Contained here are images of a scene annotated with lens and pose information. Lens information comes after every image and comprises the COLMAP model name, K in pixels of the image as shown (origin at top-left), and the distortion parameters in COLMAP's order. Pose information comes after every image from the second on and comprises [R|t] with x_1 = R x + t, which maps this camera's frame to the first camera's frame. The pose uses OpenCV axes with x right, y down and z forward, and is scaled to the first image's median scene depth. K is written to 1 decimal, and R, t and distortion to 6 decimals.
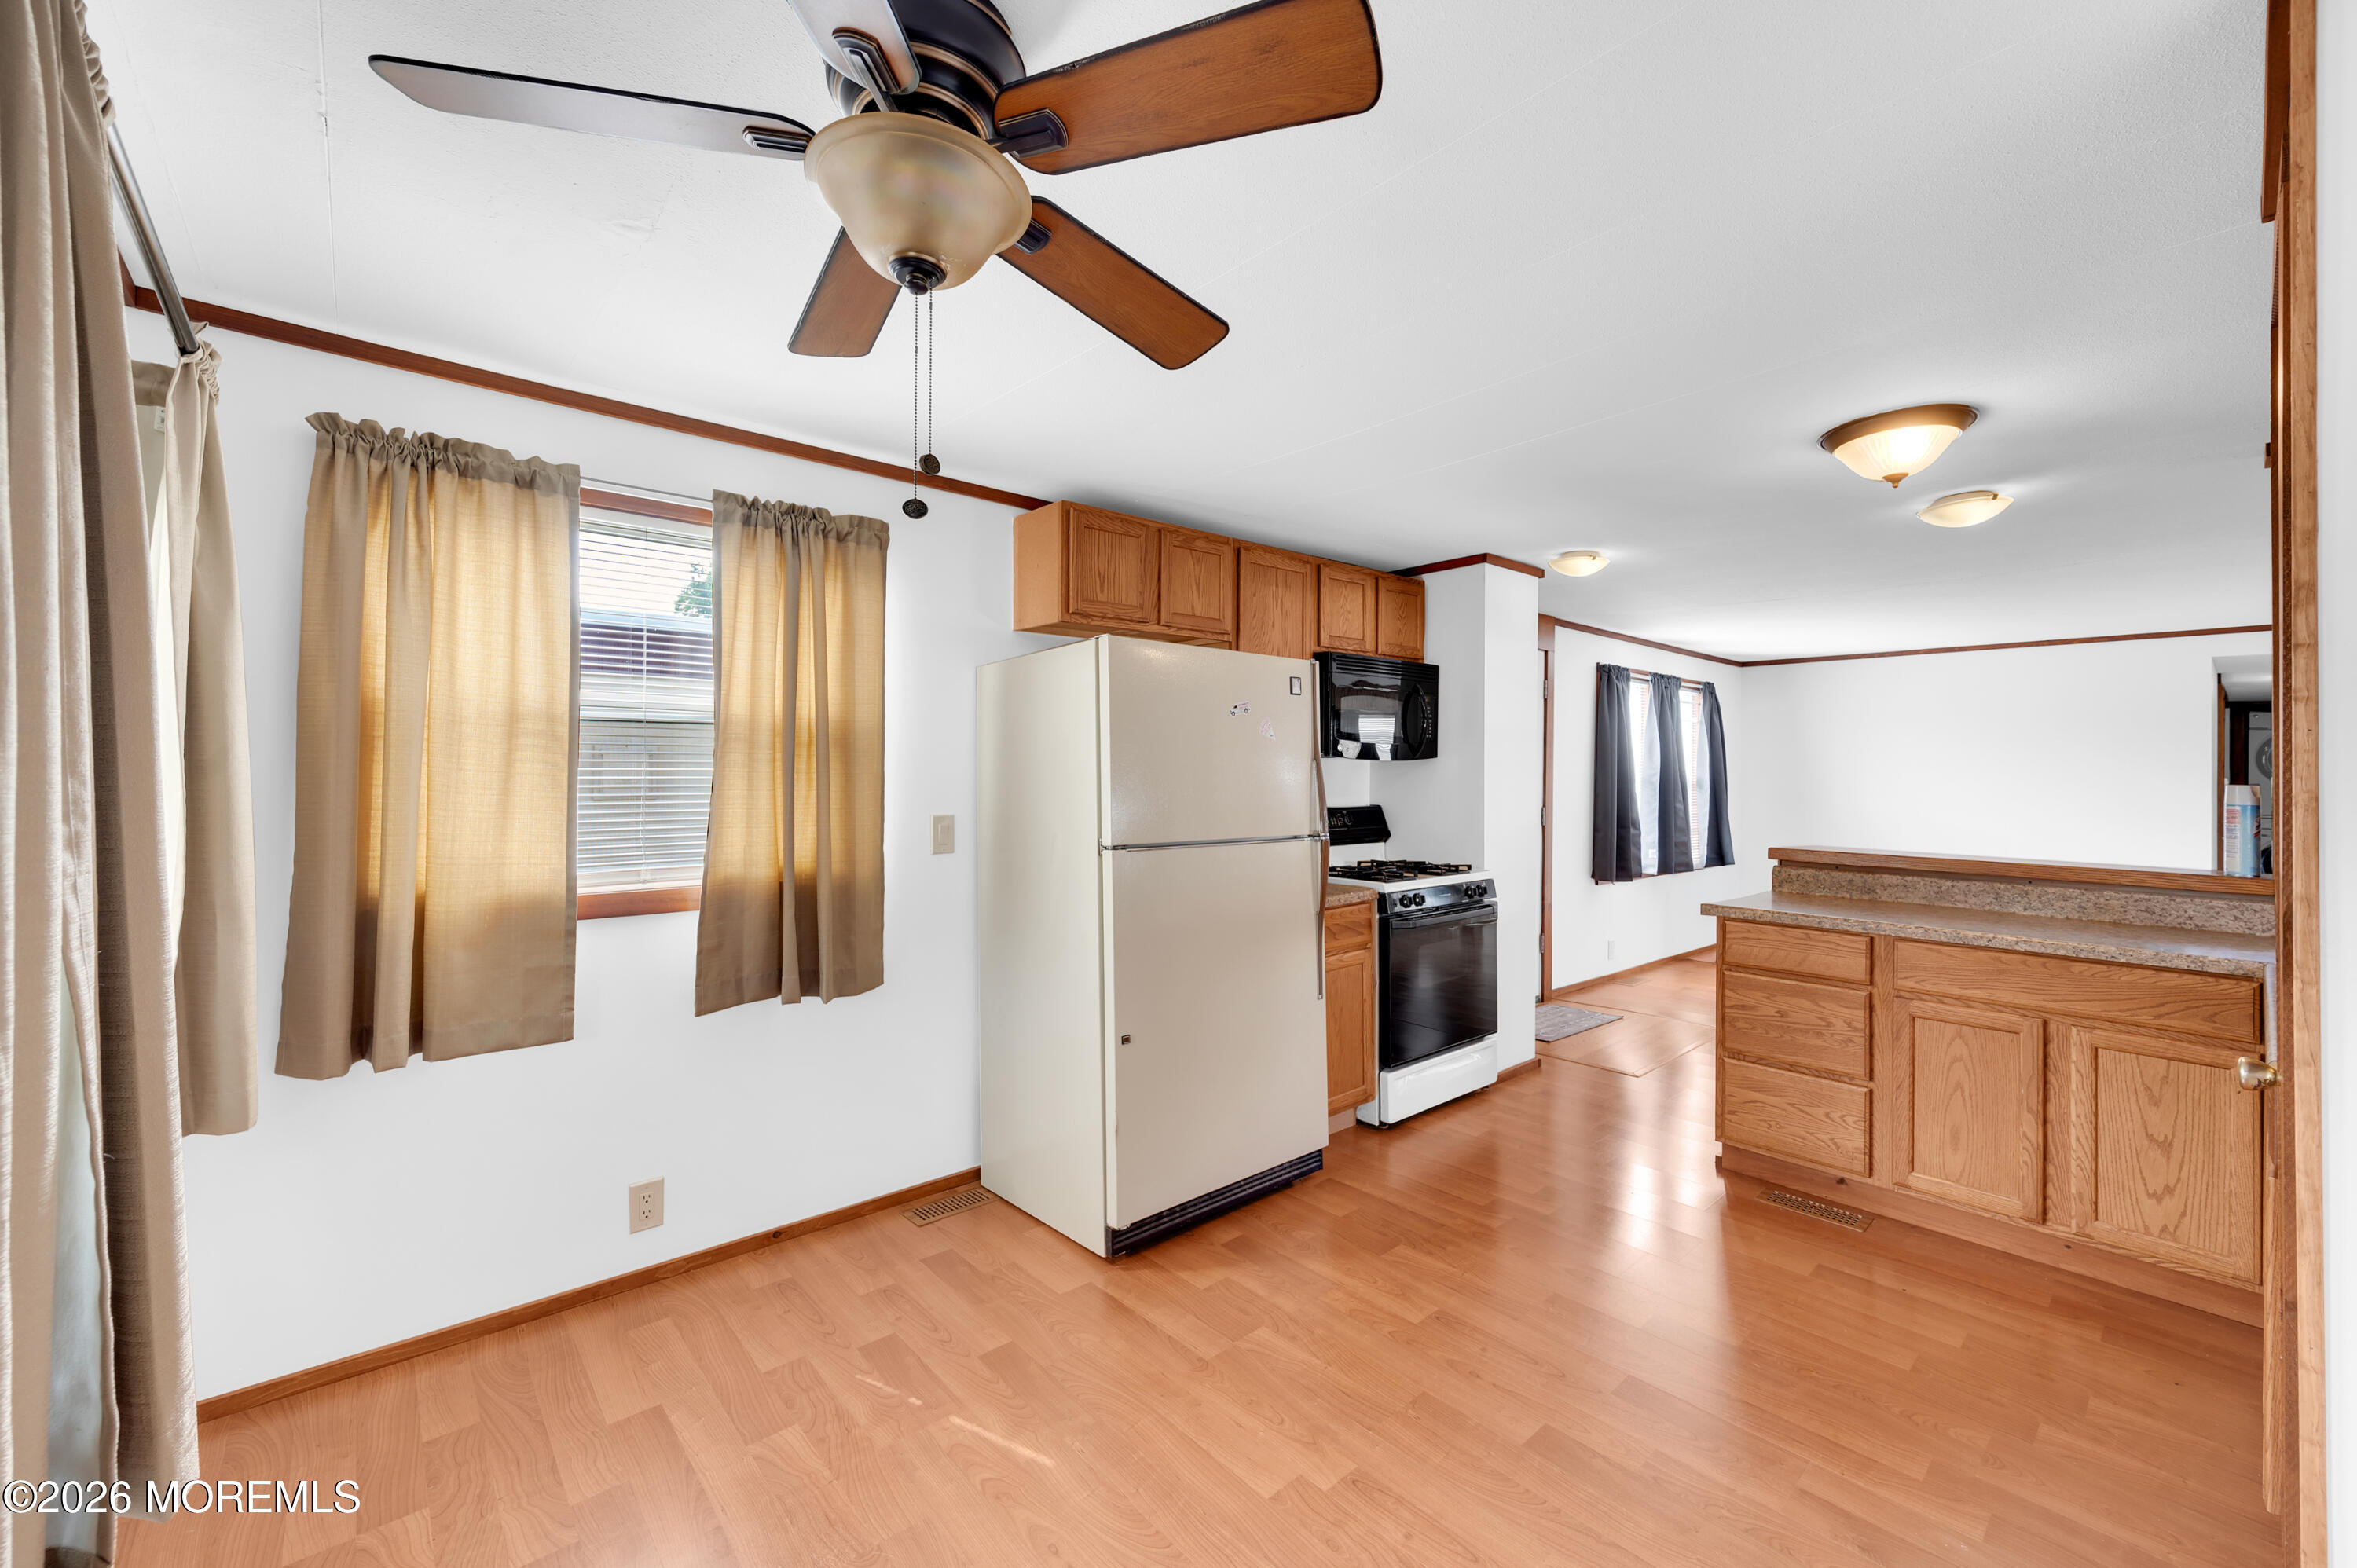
lens RADIAL K [[944.6, 0, 1178.5], [0, 944.6, 784.0], [0, 0, 1]] dist [-0.000447, 0.000019]
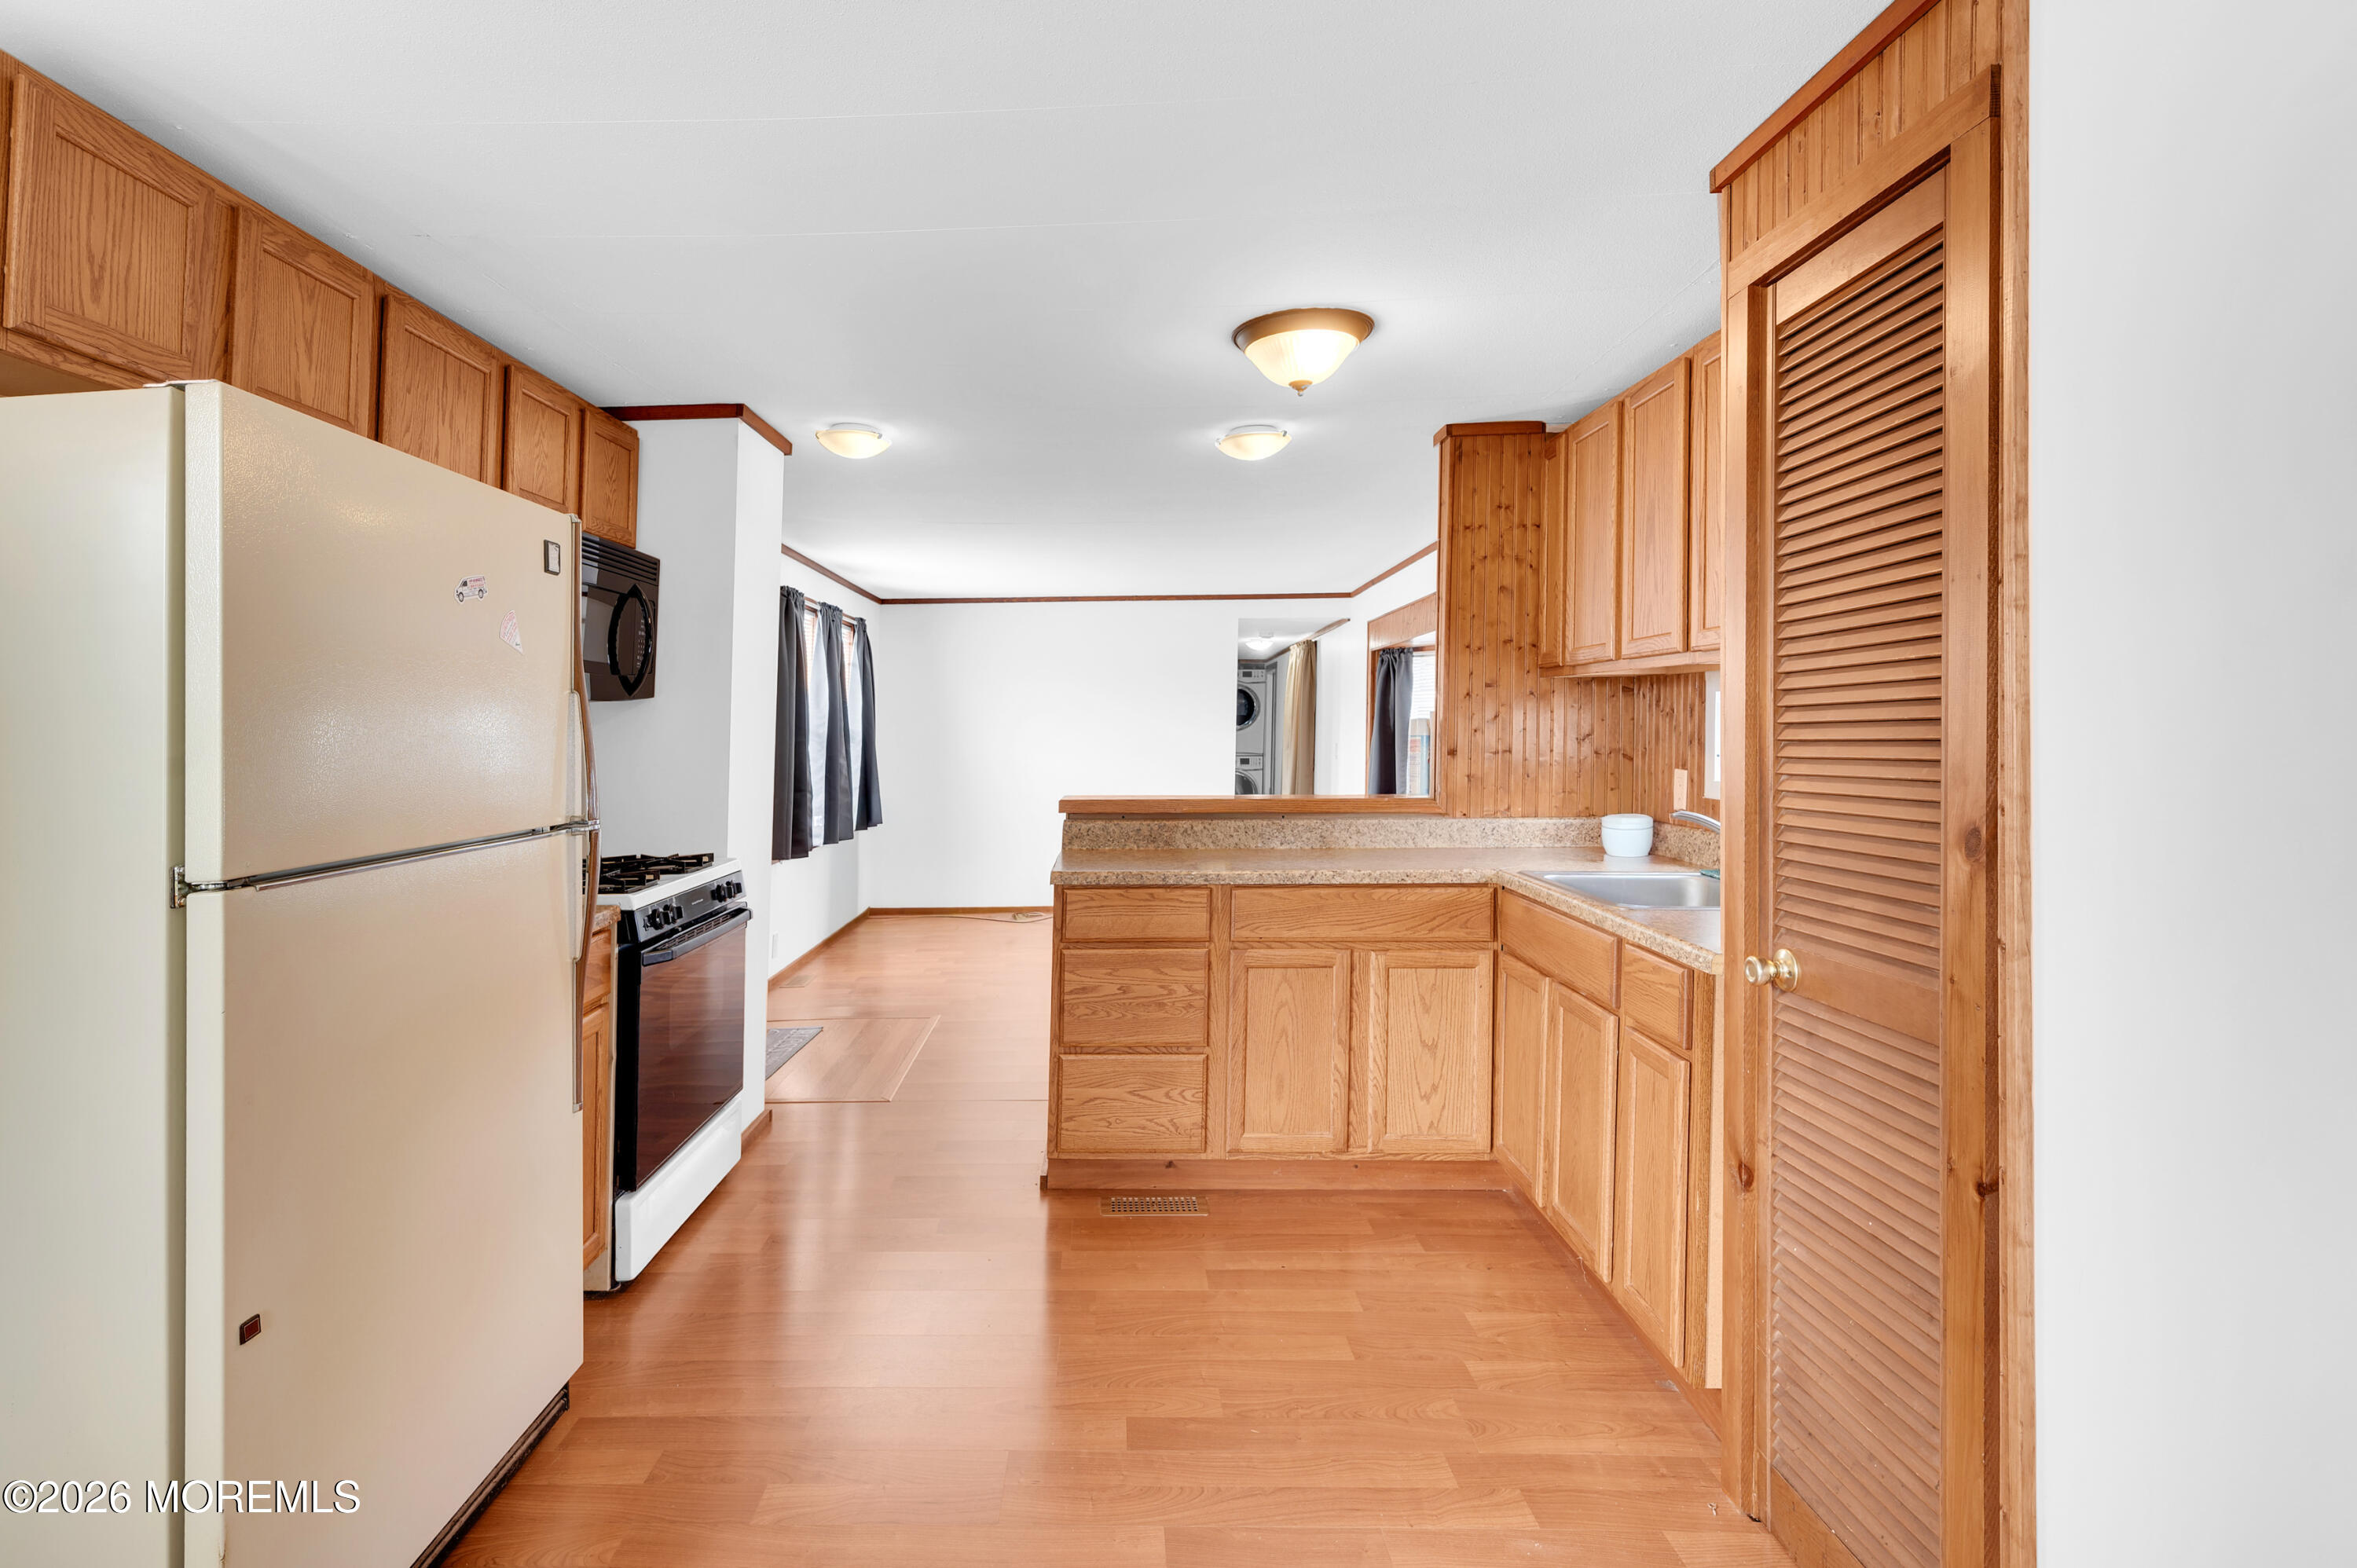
lens RADIAL K [[1168.9, 0, 1178.4], [0, 1168.9, 701.1], [0, 0, 1]] dist [-0.000605, 0.000067]
pose [[0.679031, -0.000644, 0.734109, -0.121186], [0.026968, 0.999347, -0.024068, 0.006697], [-0.733614, 0.036140, 0.678605, 0.243168]]
